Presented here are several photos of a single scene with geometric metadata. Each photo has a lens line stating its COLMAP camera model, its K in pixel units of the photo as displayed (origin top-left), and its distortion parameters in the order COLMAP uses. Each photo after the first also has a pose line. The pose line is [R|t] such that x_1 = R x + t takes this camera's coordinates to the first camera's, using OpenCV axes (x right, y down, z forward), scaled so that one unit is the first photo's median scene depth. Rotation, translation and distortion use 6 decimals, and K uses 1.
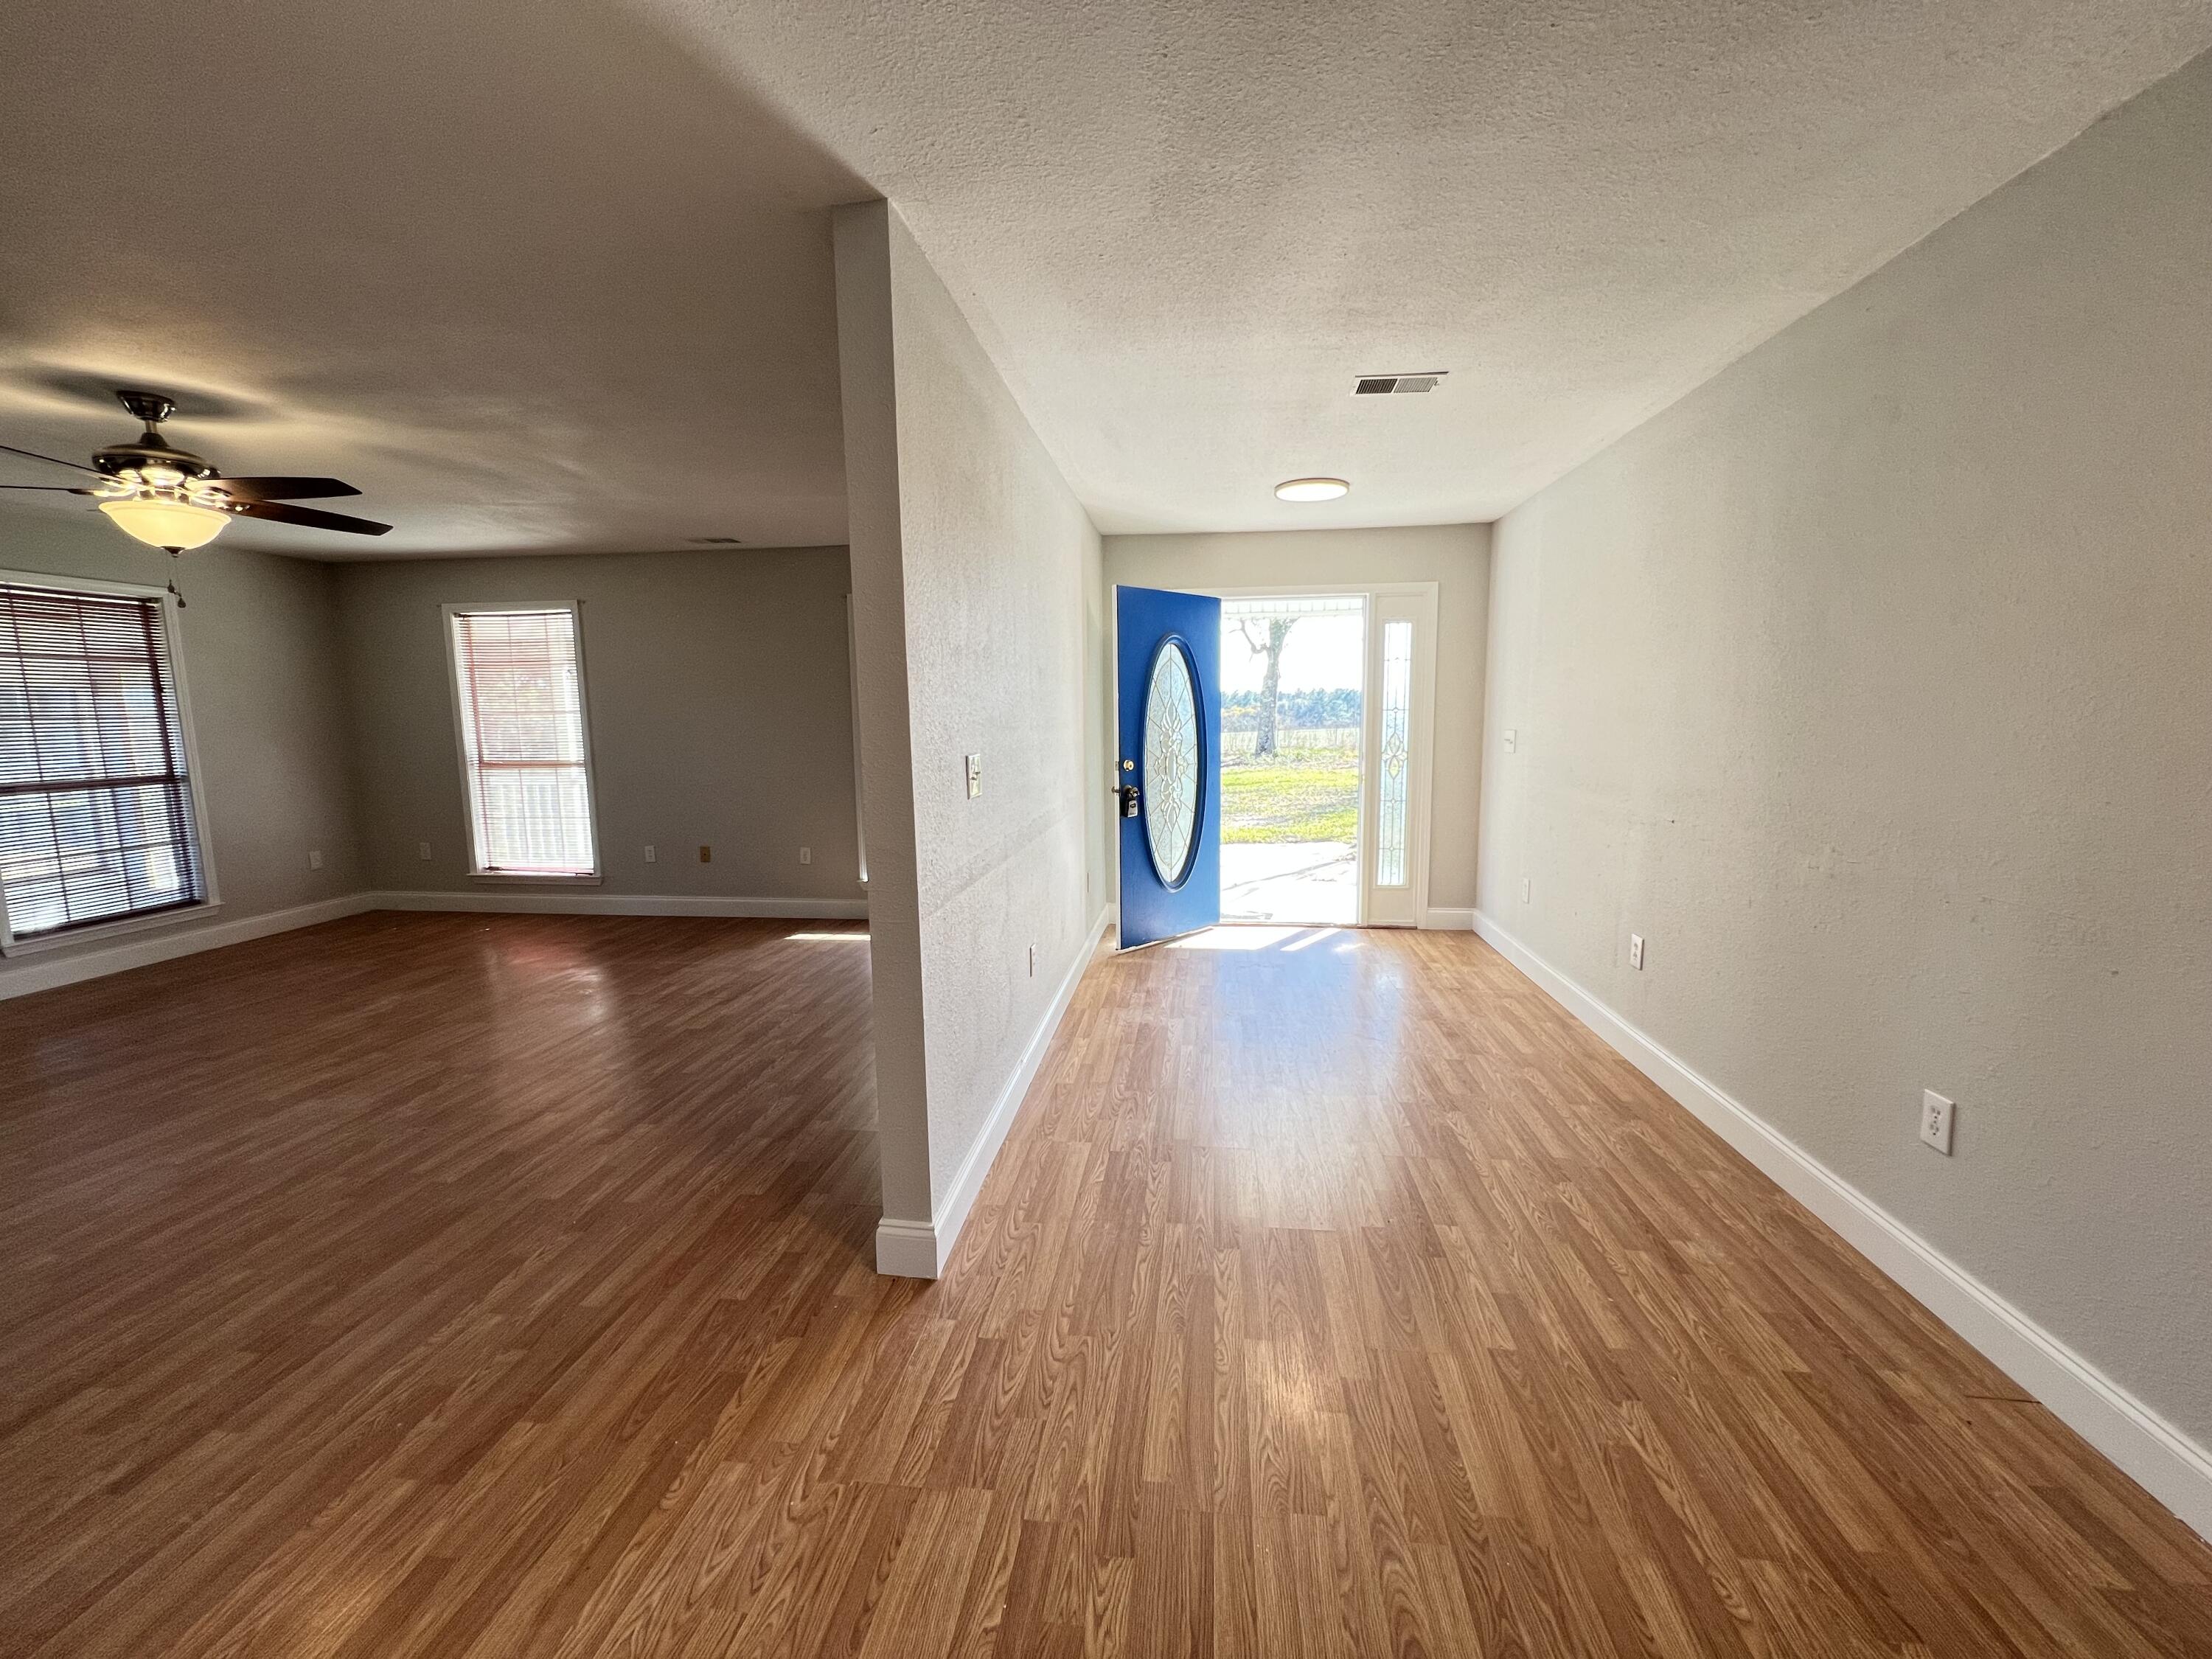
lens RADIAL K [[887.4, 0, 1099.9], [0, 887.4, 827.2], [0, 0, 1]] dist [-0.000389, 0.000849]
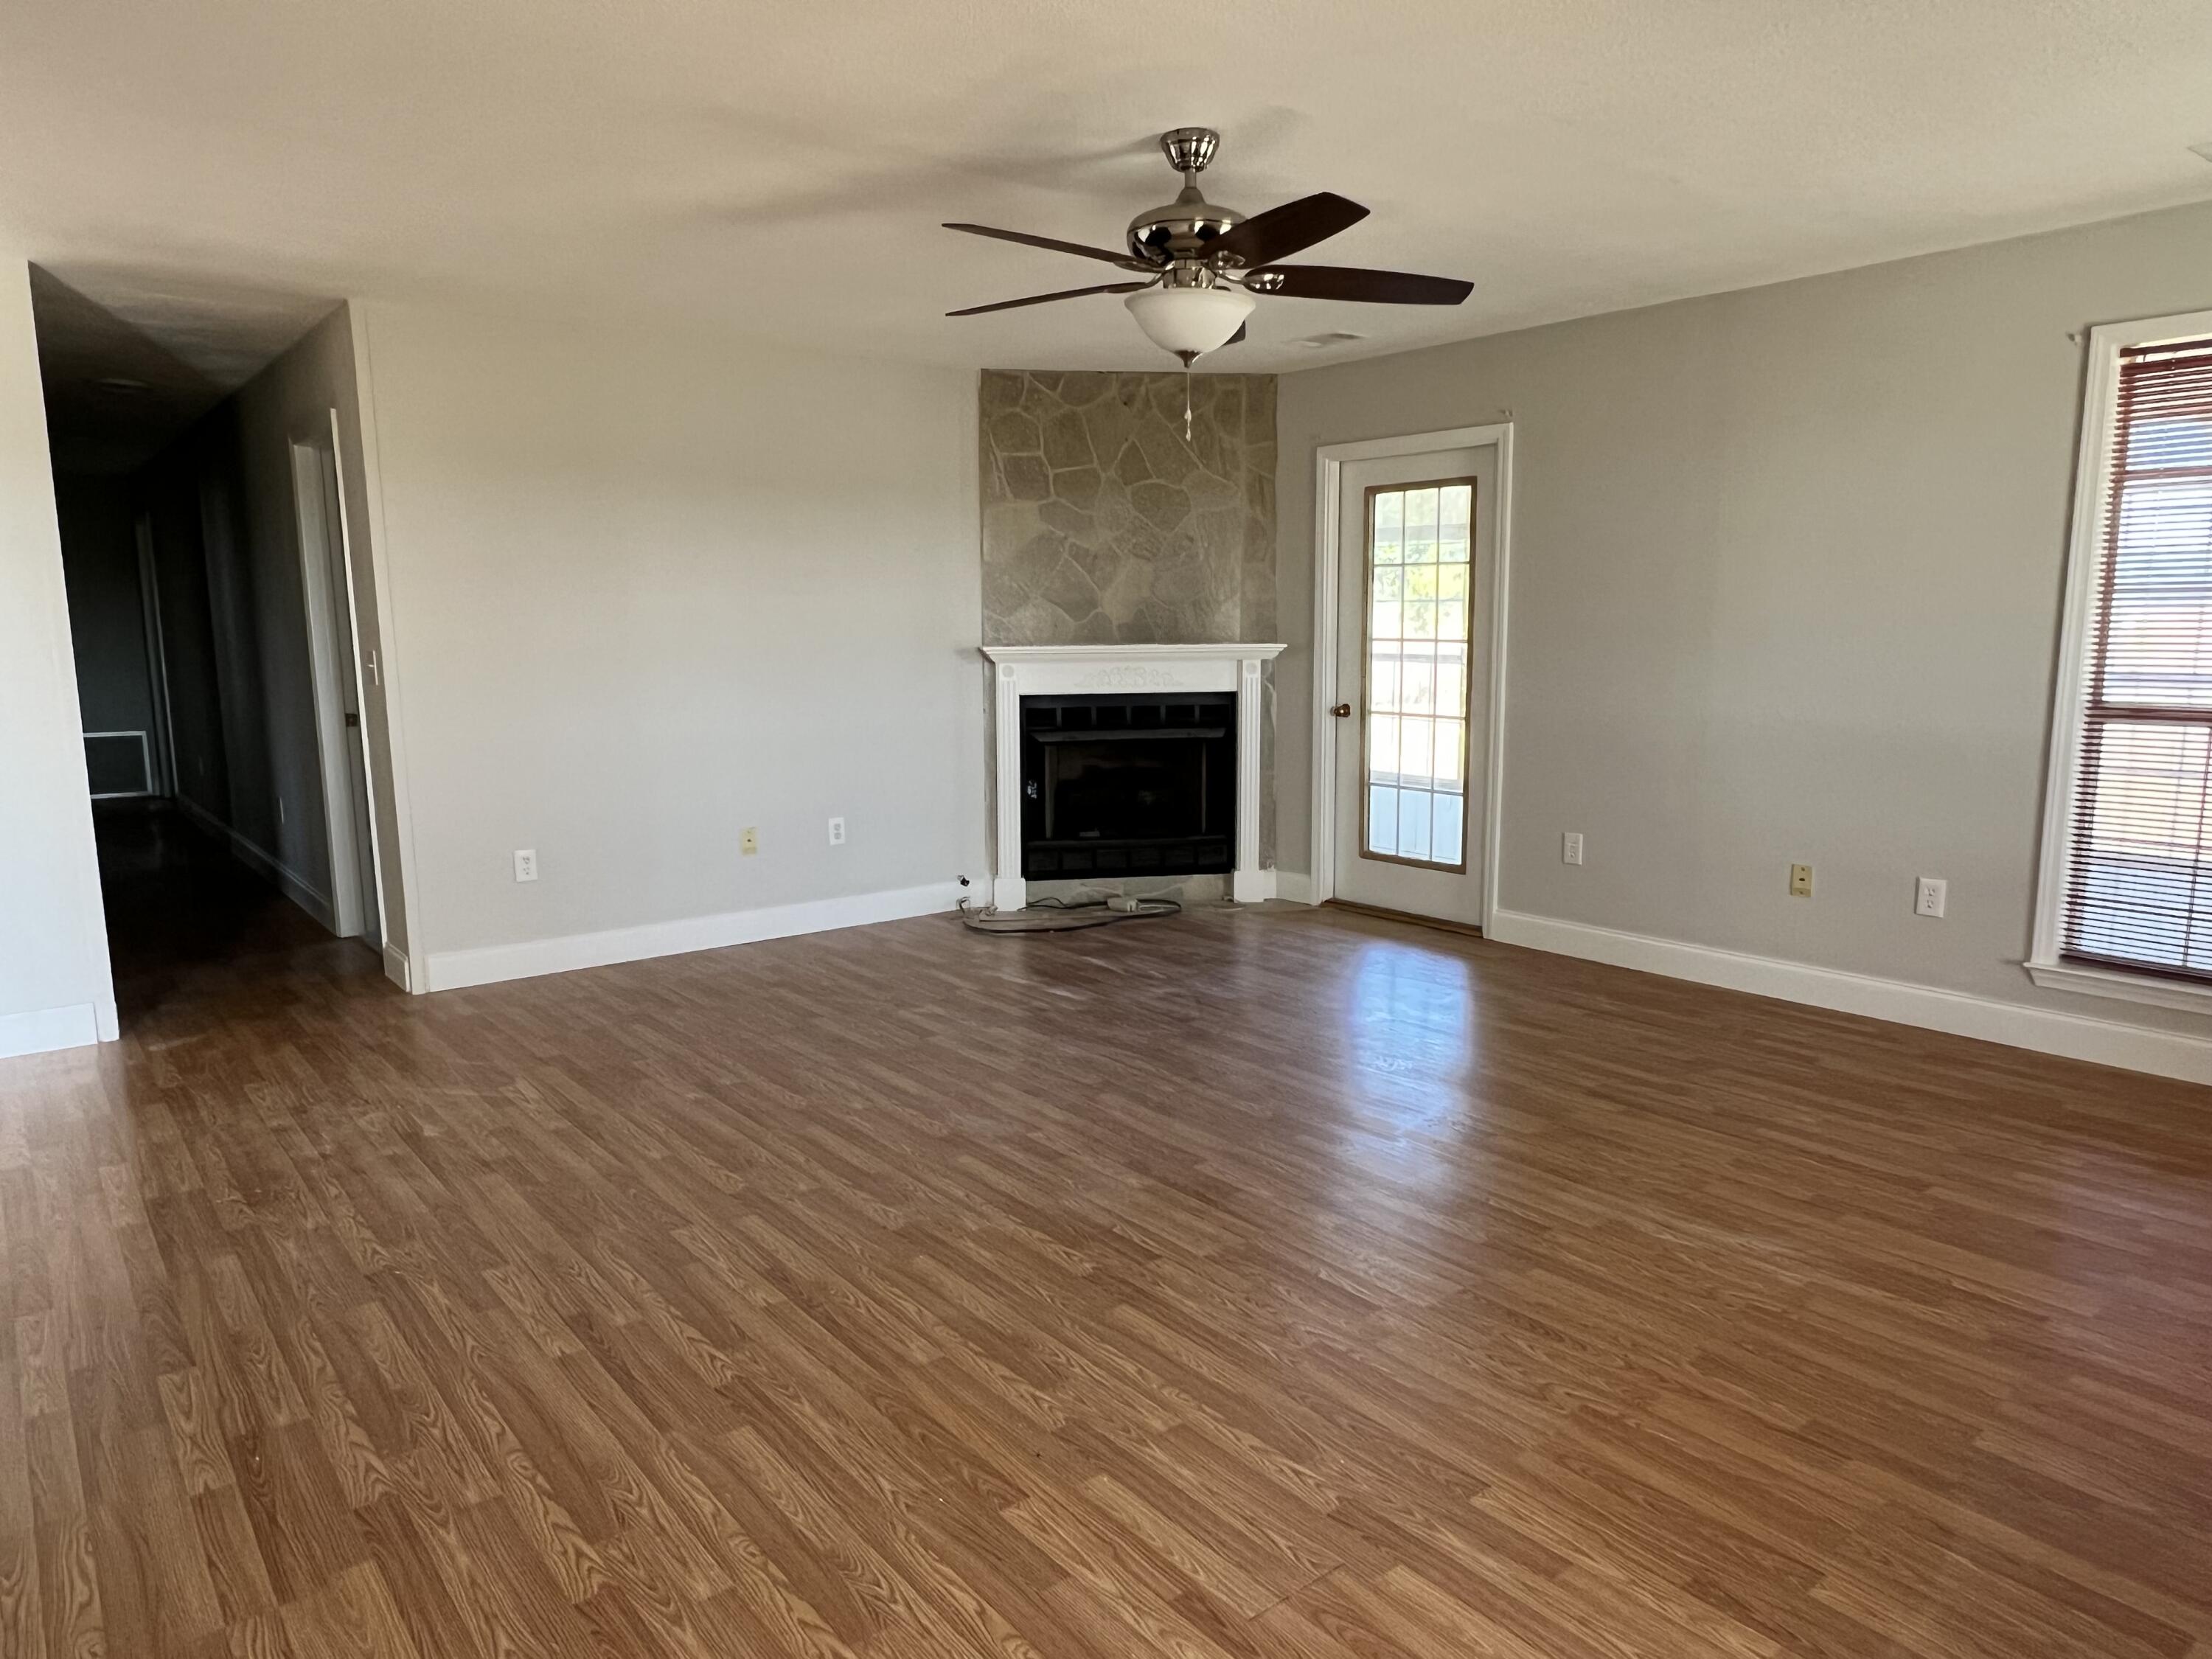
lens RADIAL K [[1440.1, 0, 1100.0], [0, 1440.1, 838.6], [0, 0, 1]] dist [0.004700, -0.003568]
pose [[-0.699657, 0.129126, -0.702714, -0.144090], [-0.075185, 0.964766, 0.252138, -0.209487], [0.710512, 0.229244, -0.665297, 1.650325]]
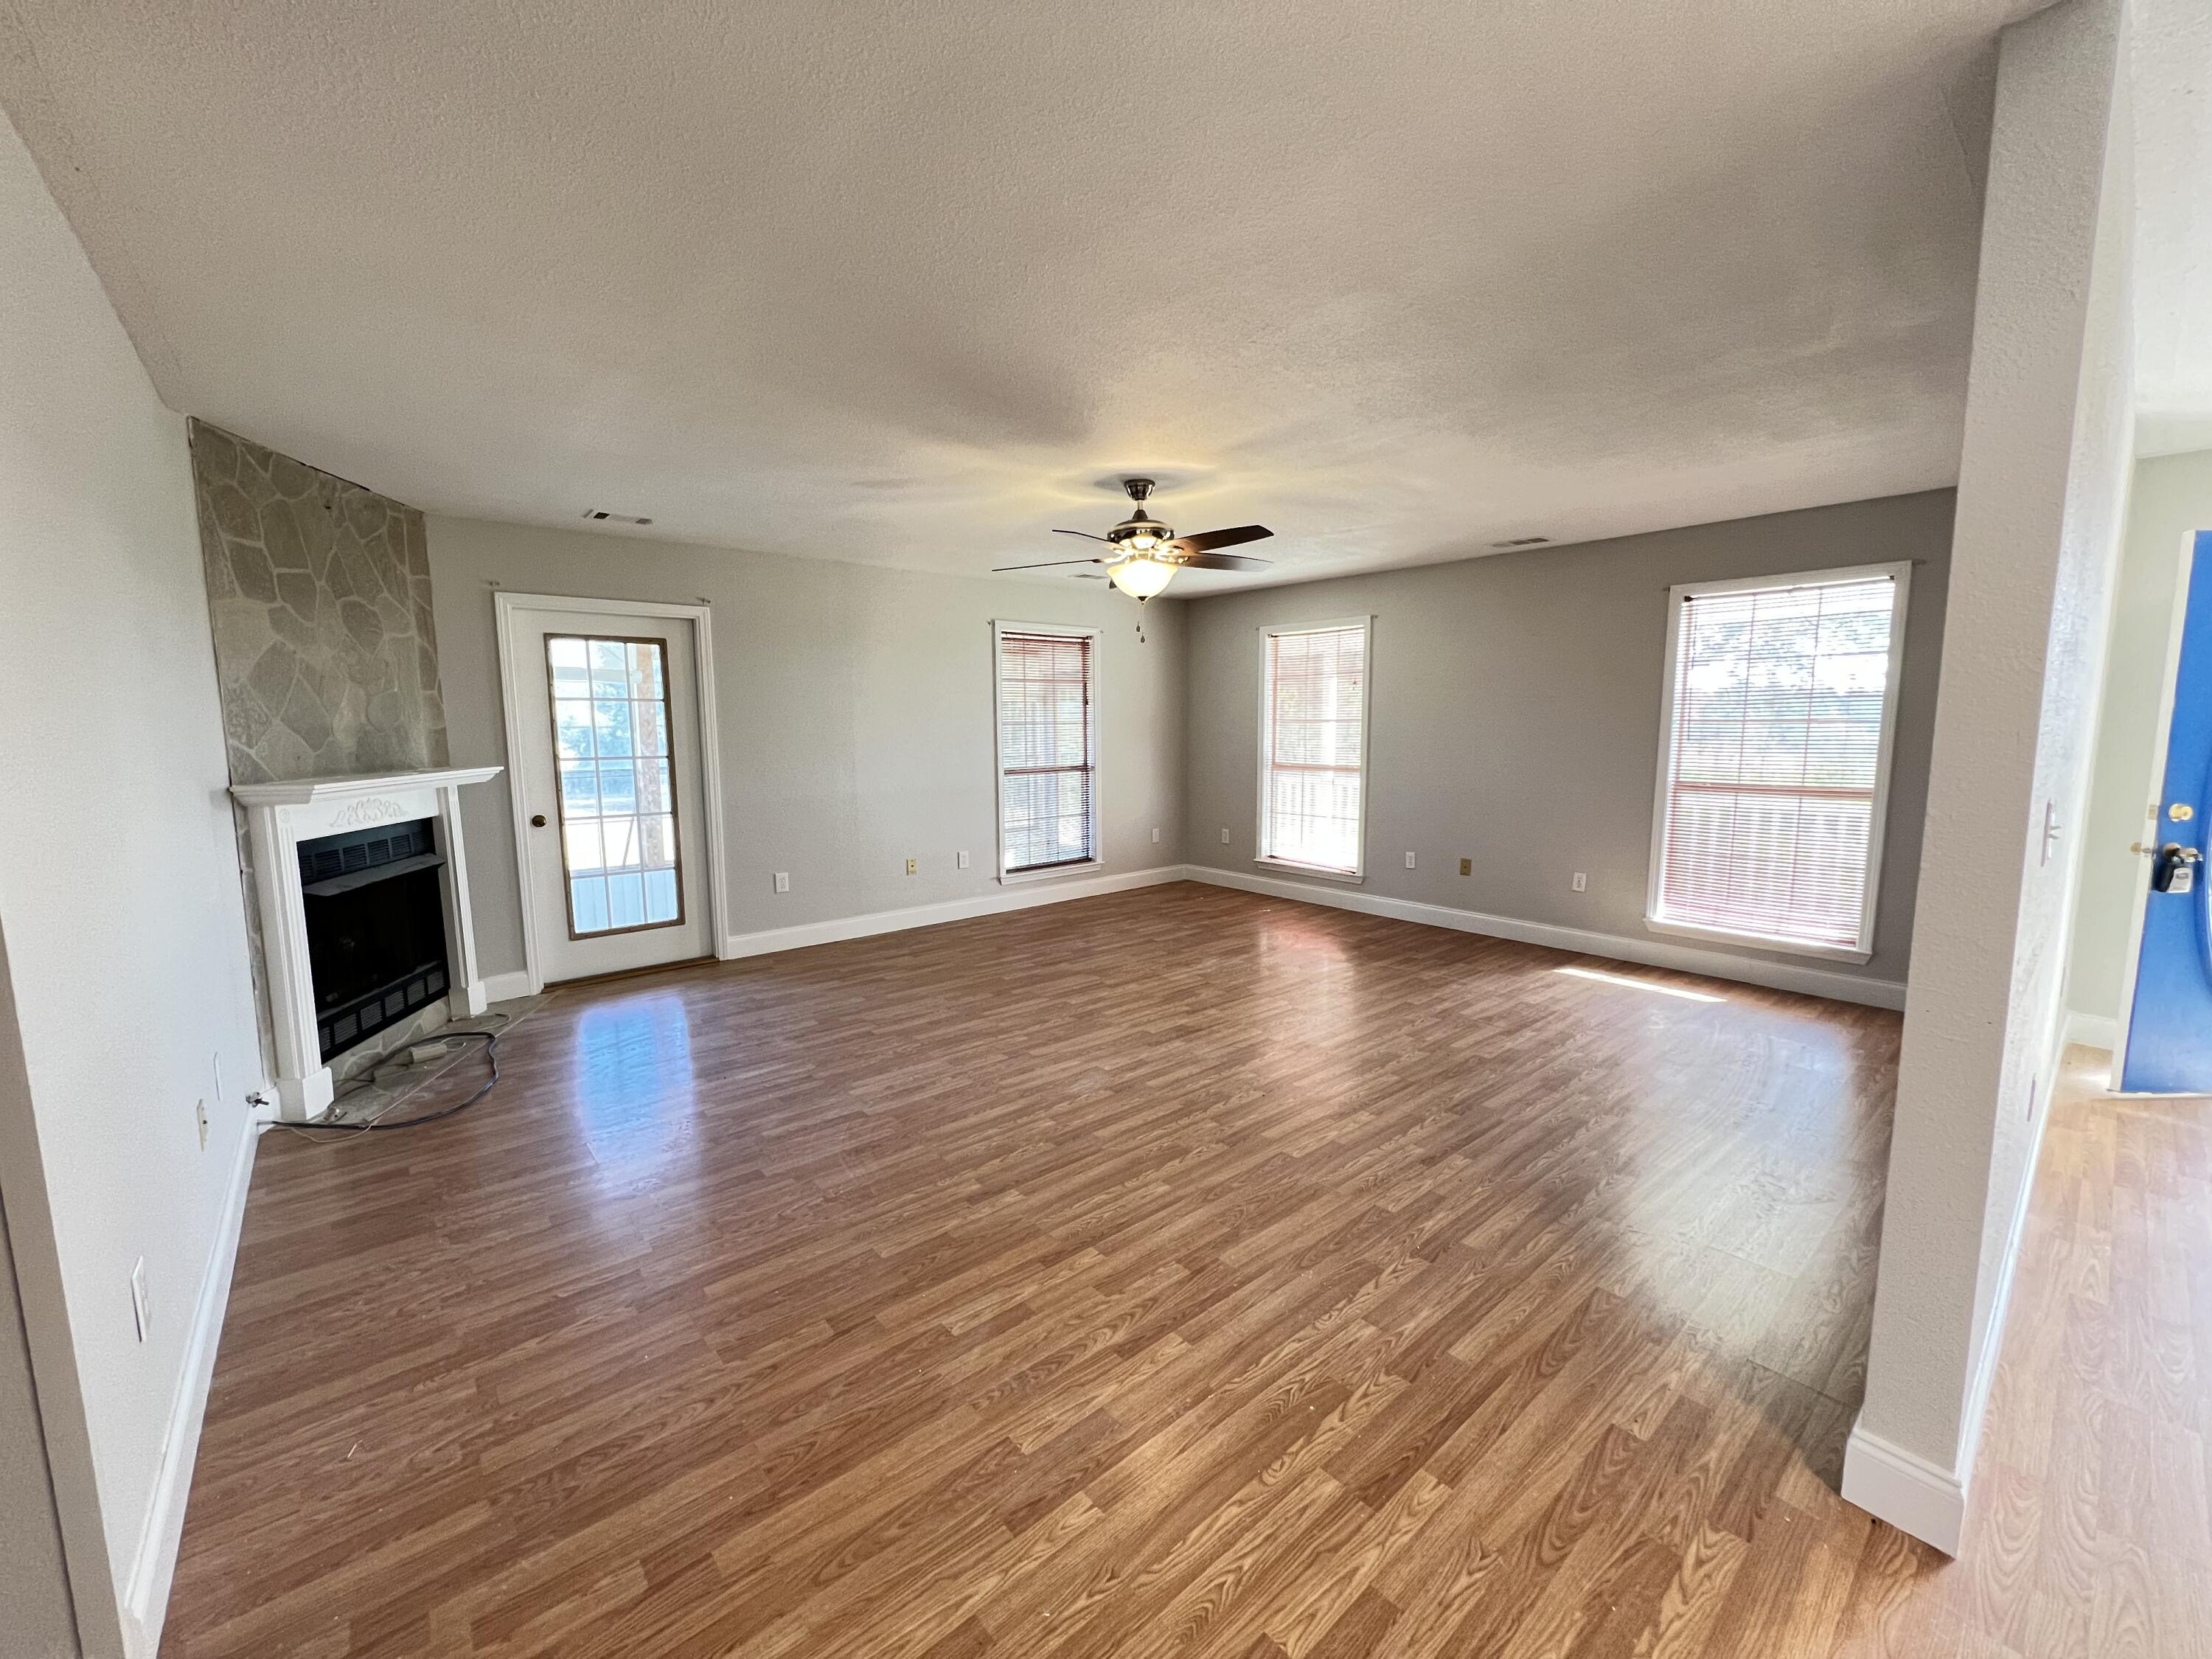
lens RADIAL K [[887.4, 0, 1104.4], [0, 887.4, 823.6], [0, 0, 1]] dist [-0.000389, 0.000849]
pose [[0.741269, 0.084859, -0.665823, -0.178269], [-0.090195, 0.995572, 0.026470, -0.013433], [0.665121, 0.040432, 0.745640, 0.011746]]
